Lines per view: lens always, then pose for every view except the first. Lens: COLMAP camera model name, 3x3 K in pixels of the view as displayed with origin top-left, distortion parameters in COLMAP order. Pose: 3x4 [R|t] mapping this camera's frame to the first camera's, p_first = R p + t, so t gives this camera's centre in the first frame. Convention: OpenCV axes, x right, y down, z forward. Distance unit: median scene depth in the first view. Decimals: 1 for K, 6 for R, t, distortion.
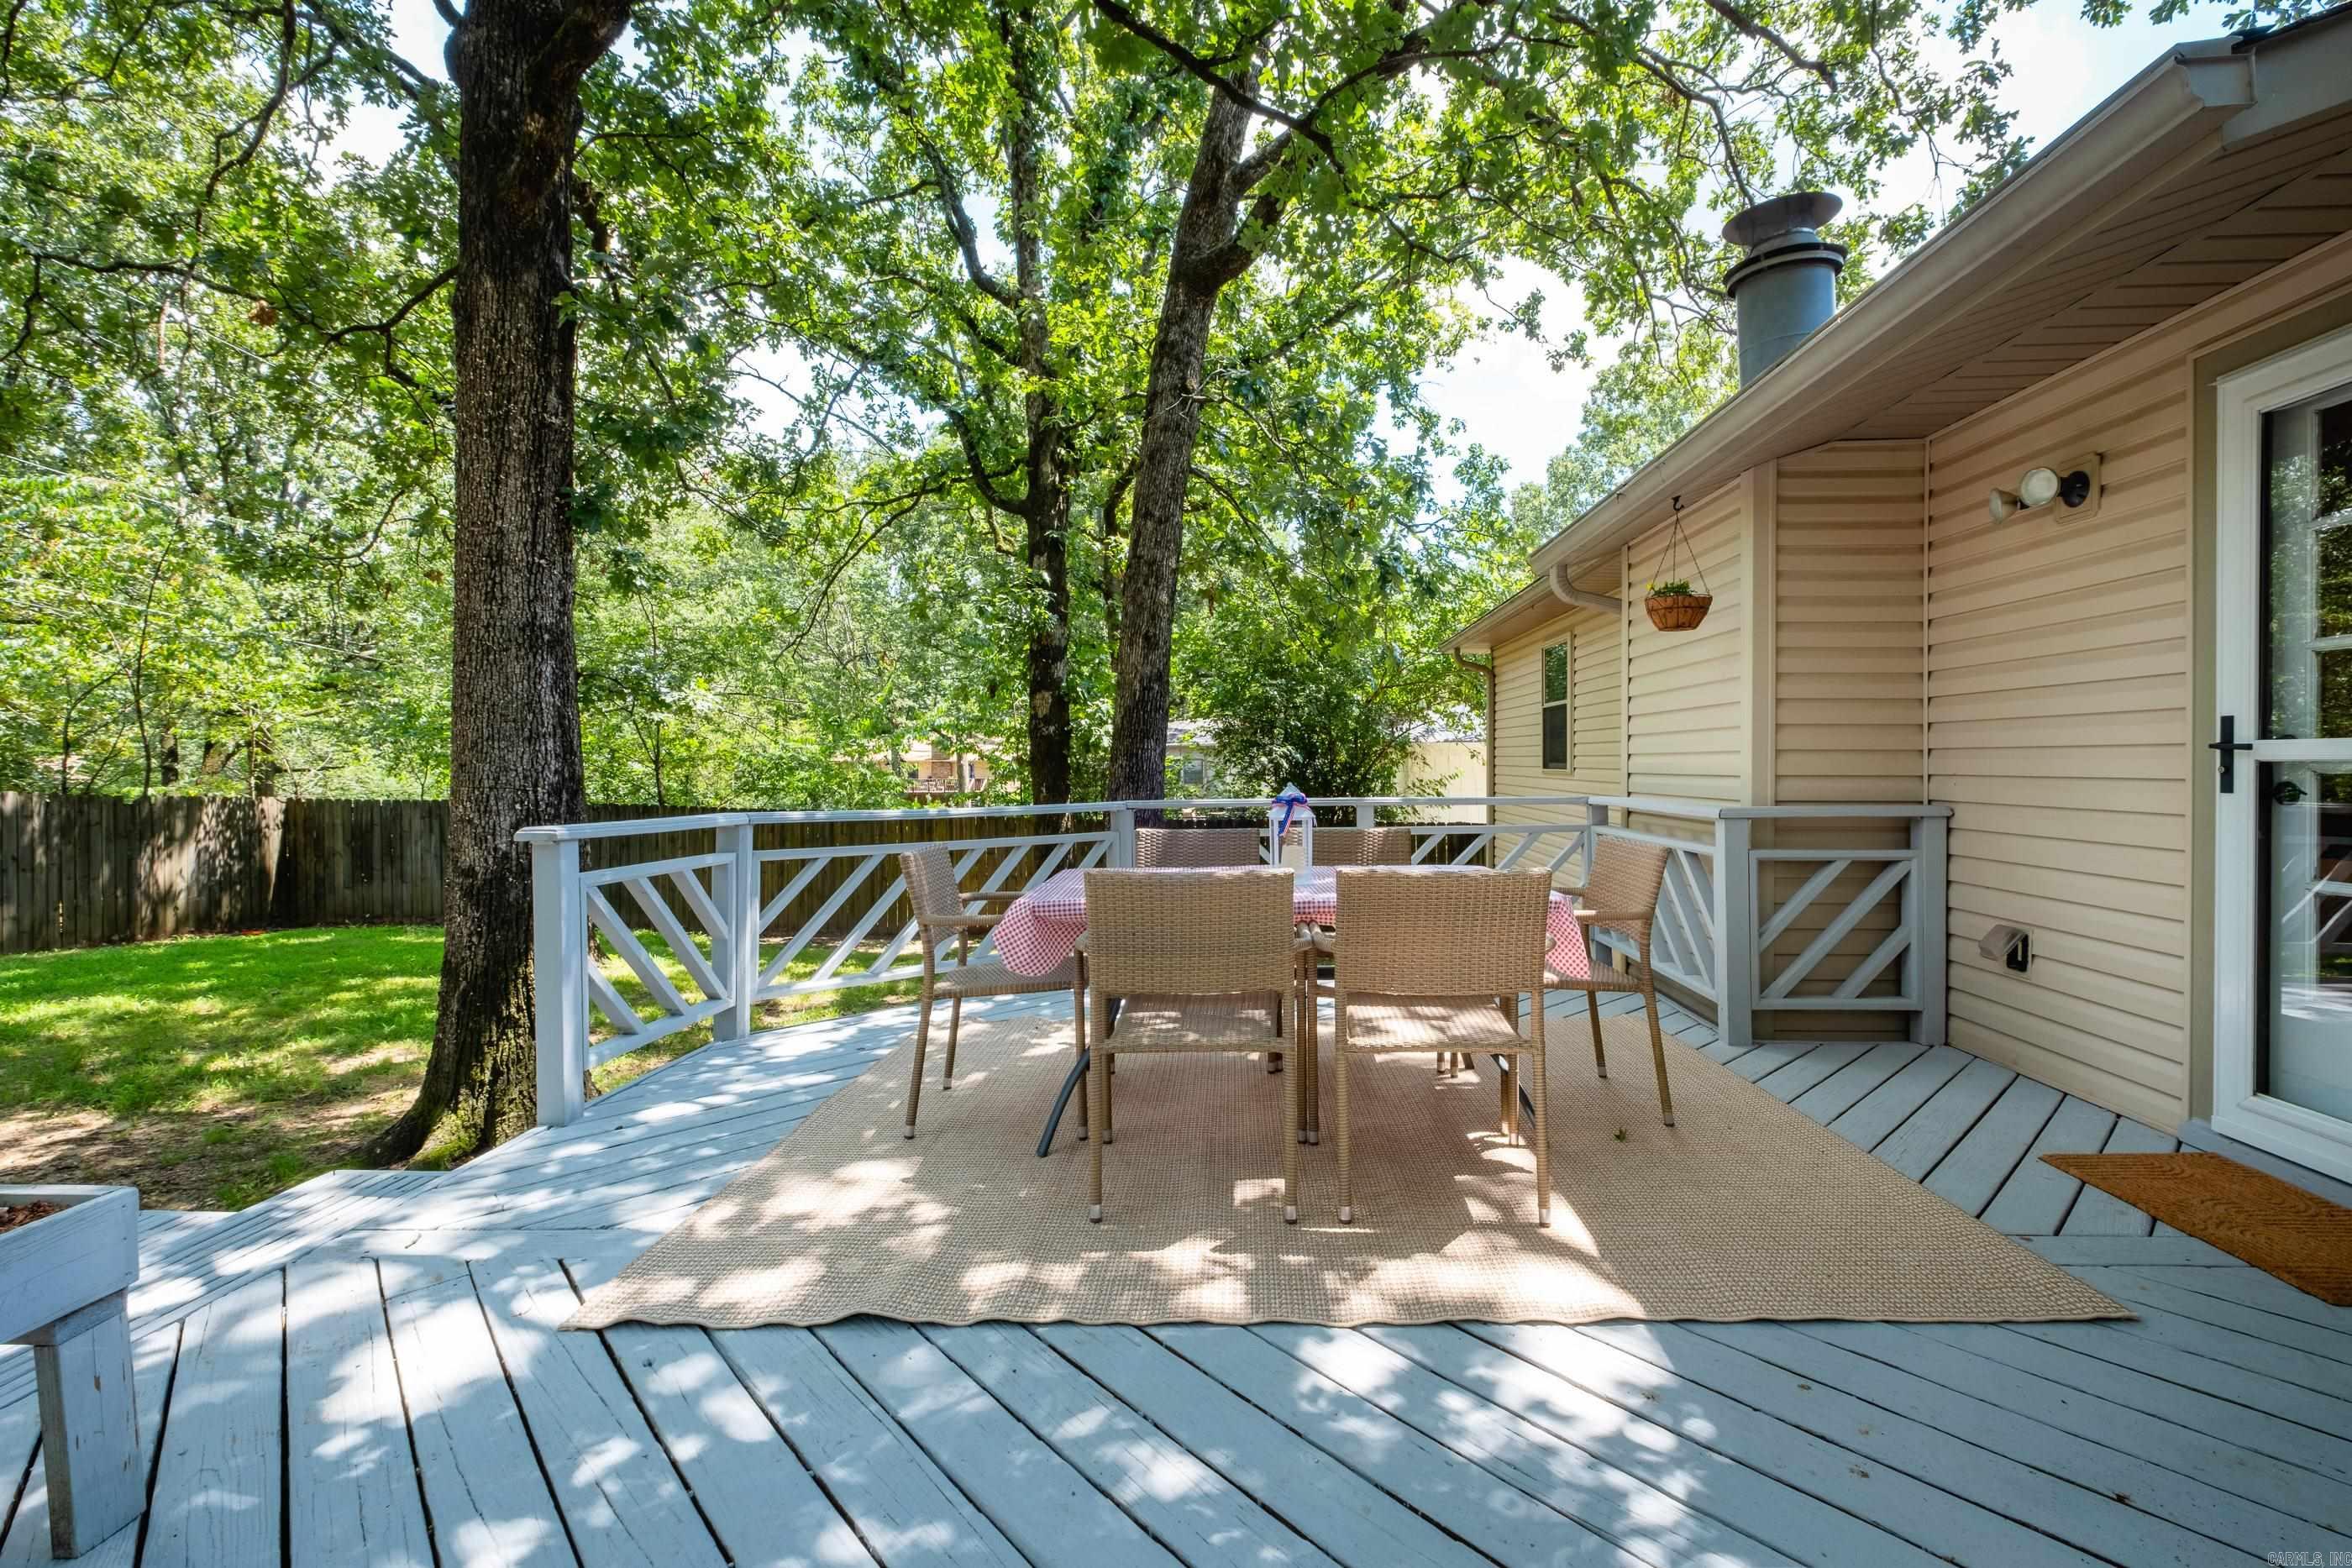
lens RADIAL K [[1018.2, 0, 1230.4], [0, 1018.2, 772.9], [0, 0, 1]] dist [0.001932, -0.003200]
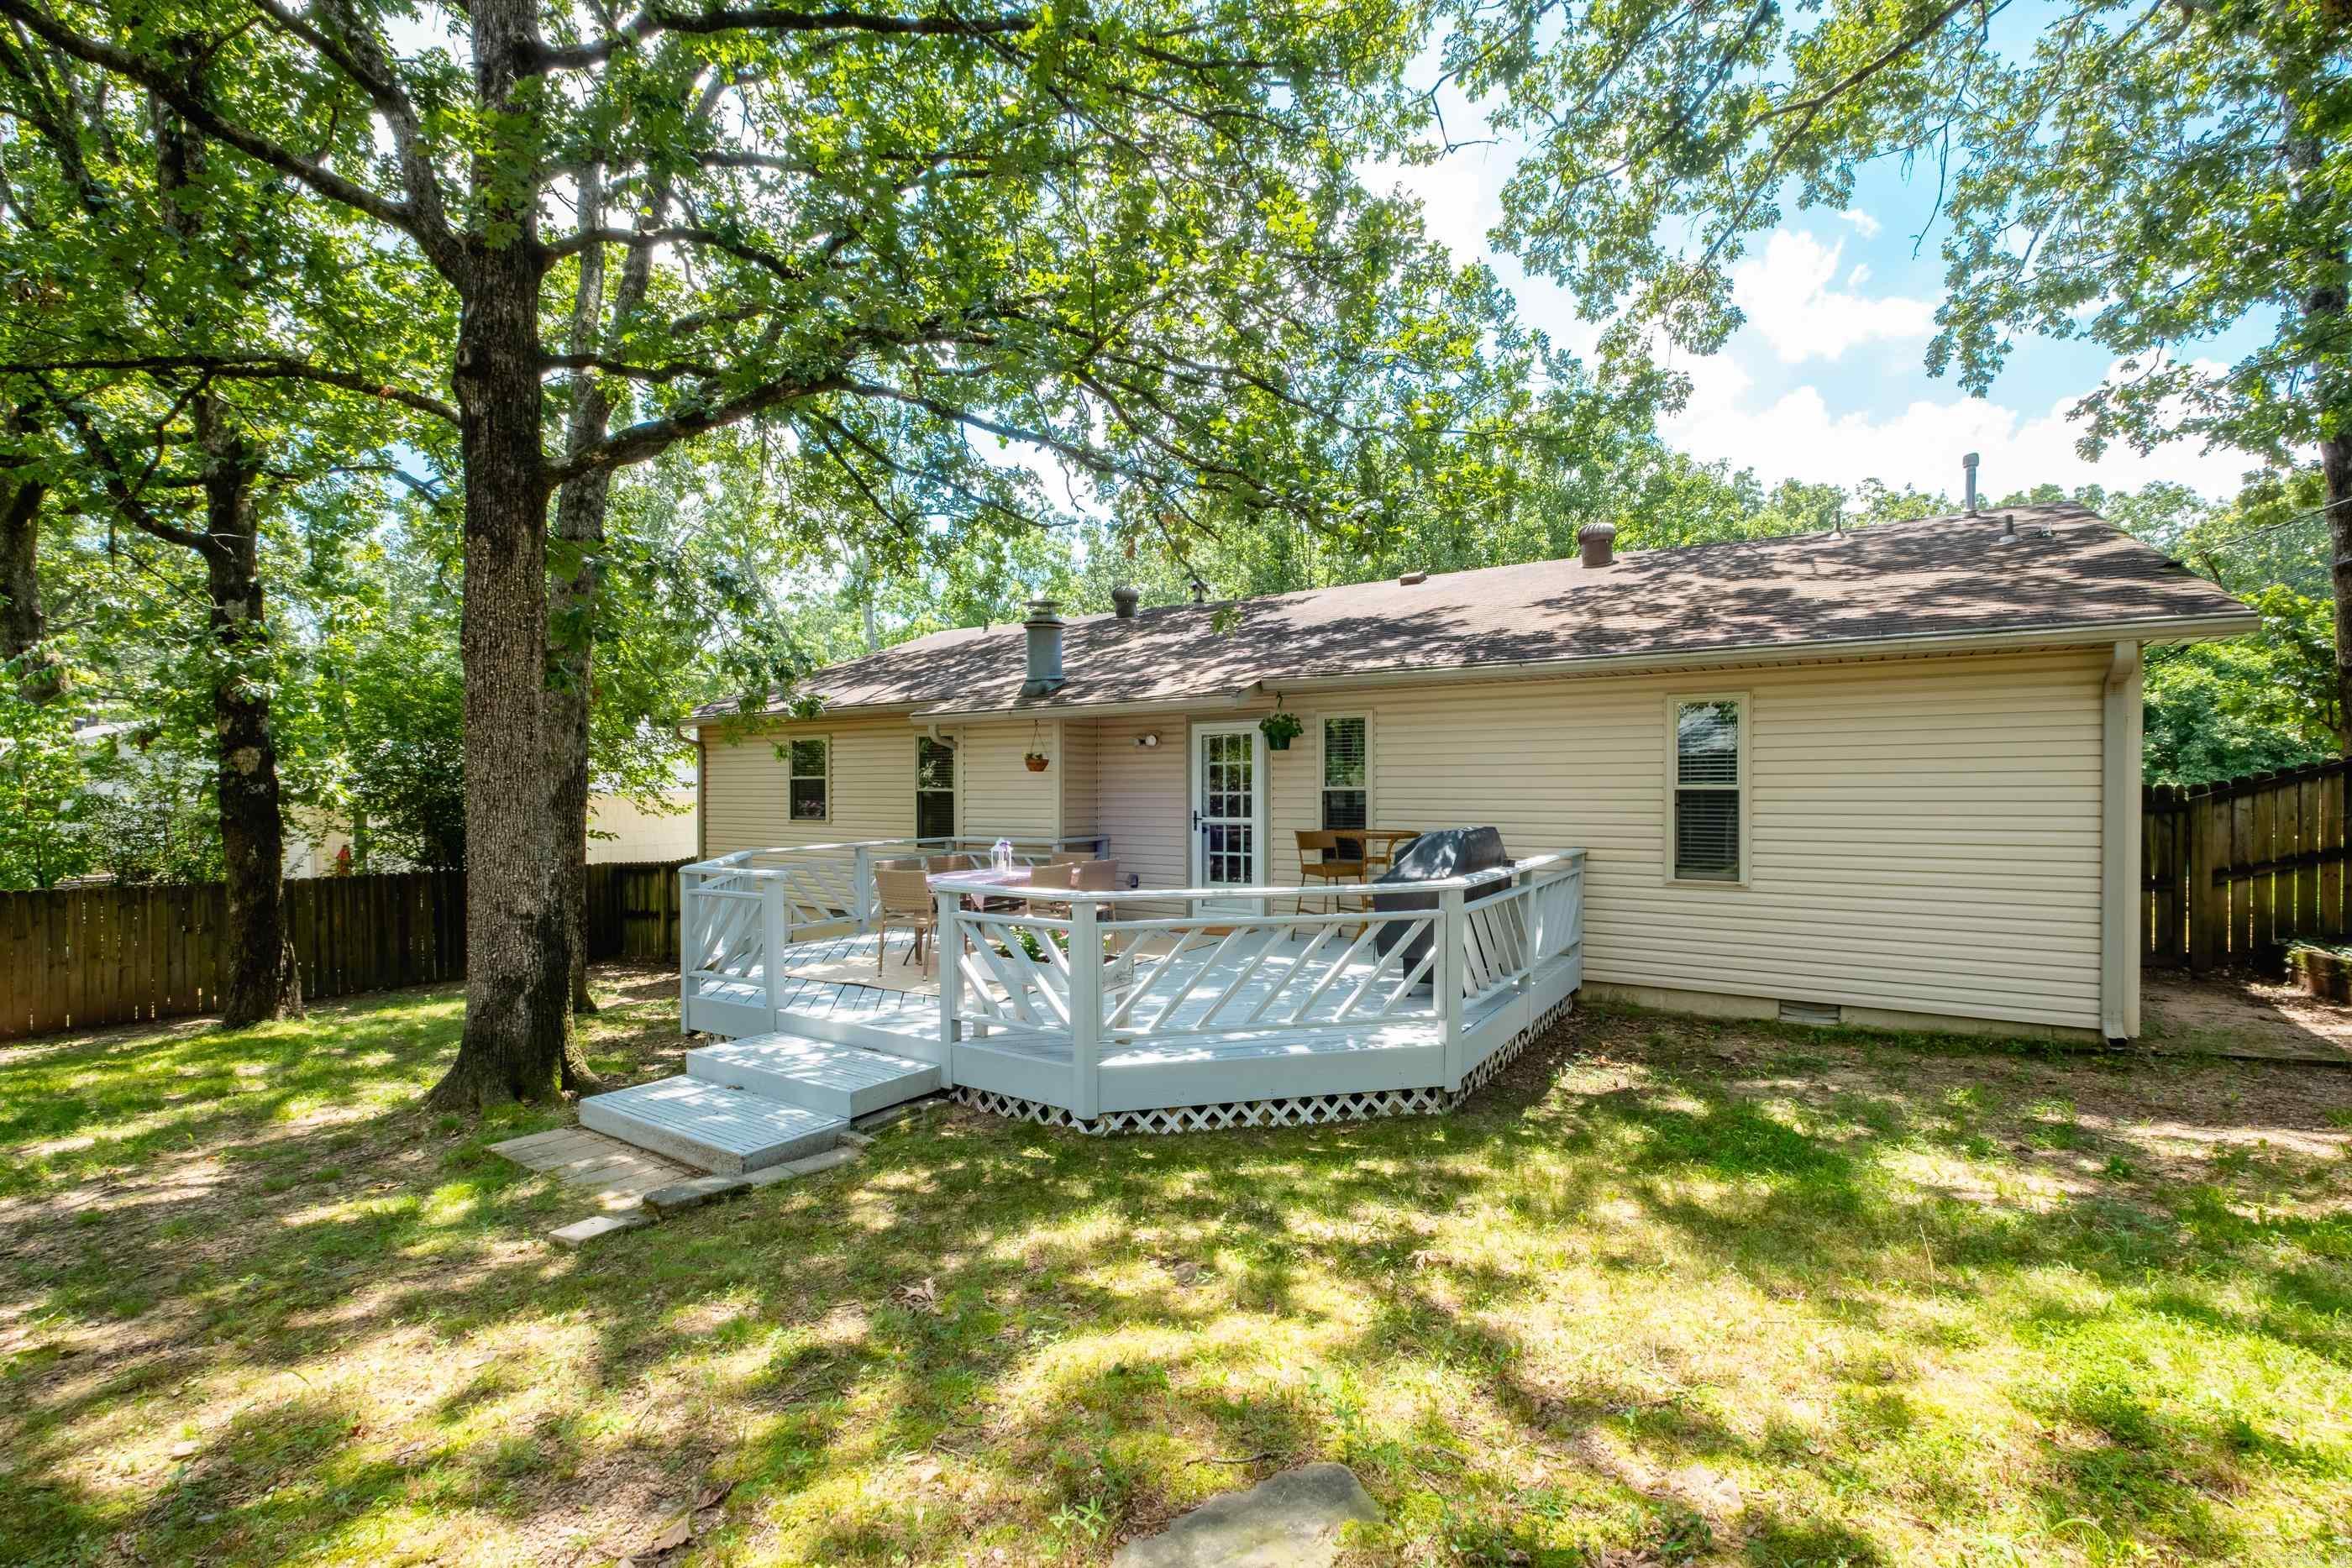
lens RADIAL K [[1018.2, 0, 1172.9], [0, 1018.2, 772.2], [0, 0, 1]] dist [0.001932, -0.003200]
pose [[0.529786, 0.015302, 0.847993, -0.500663], [0.009830, 0.999659, -0.024181, -0.023488], [-0.848074, 0.021147, 0.529455, -0.209194]]
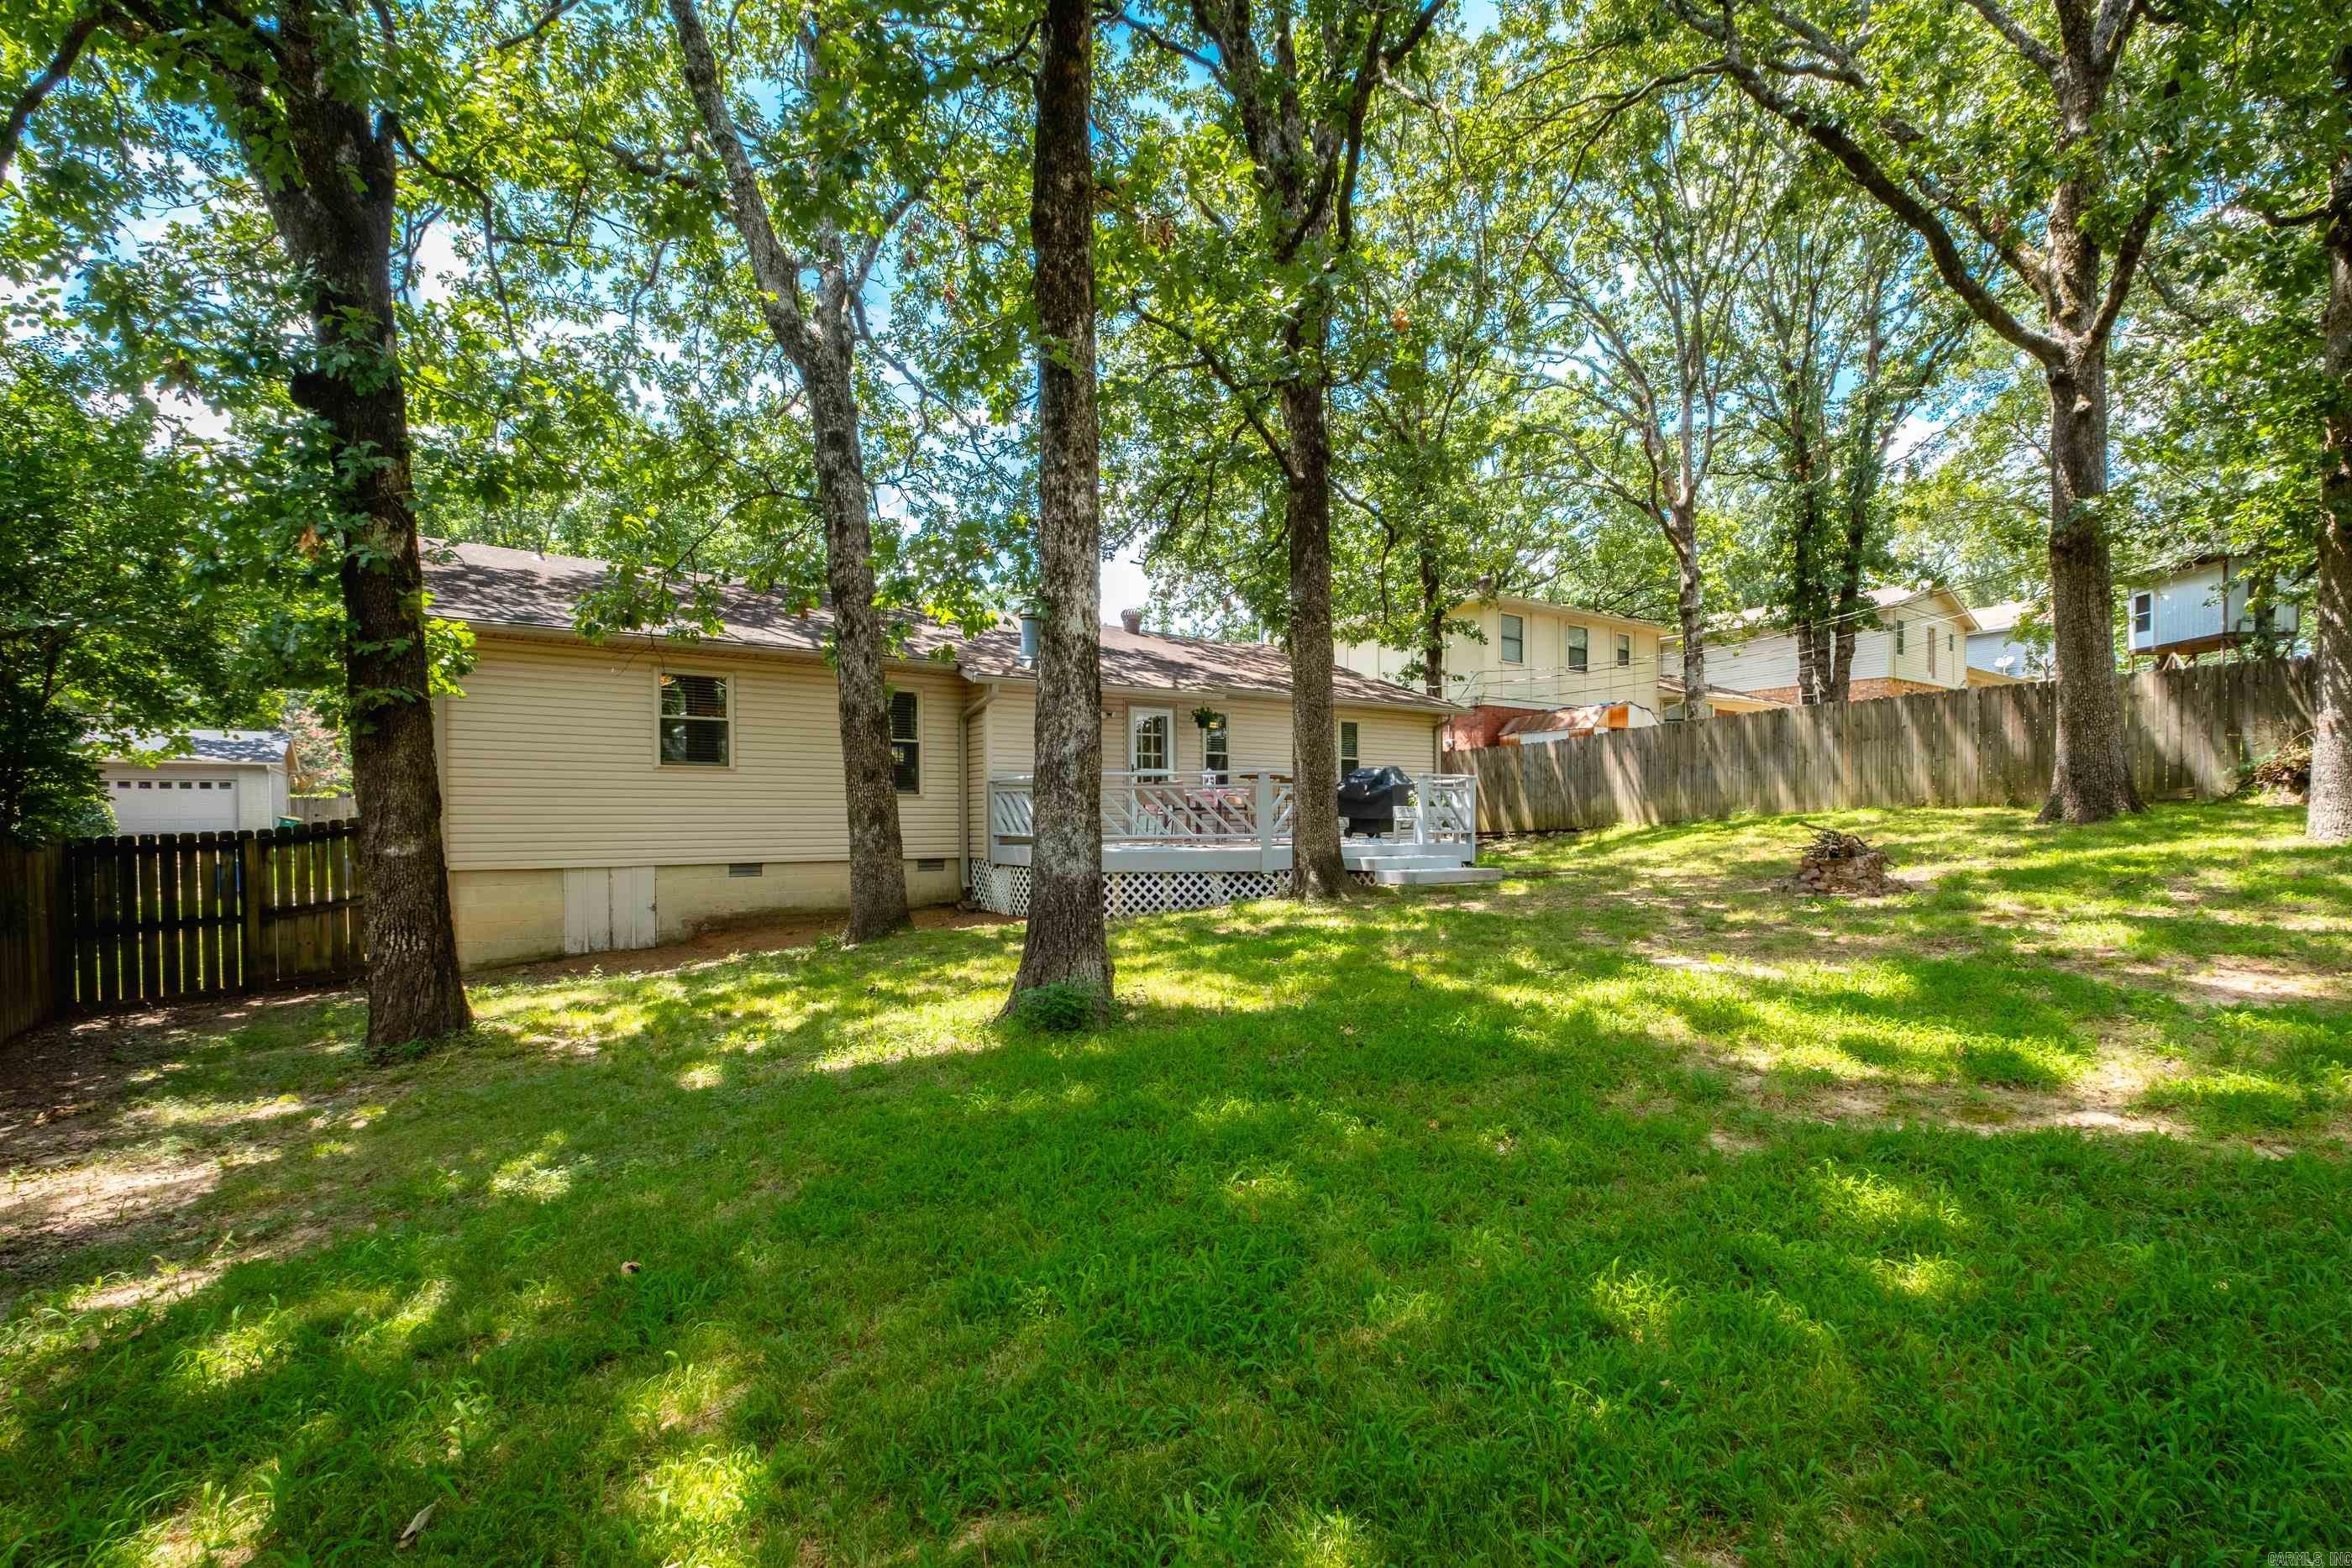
lens RADIAL K [[1018.2, 0, 1192.7], [0, 1018.2, 788.3], [0, 0, 1]] dist [0.001932, -0.003200]
pose [[-0.601860, 0.026270, 0.798170, -0.833910], [0.012538, 0.999646, -0.023446, 0.048453], [-0.798504, -0.004103, -0.601976, 0.906219]]
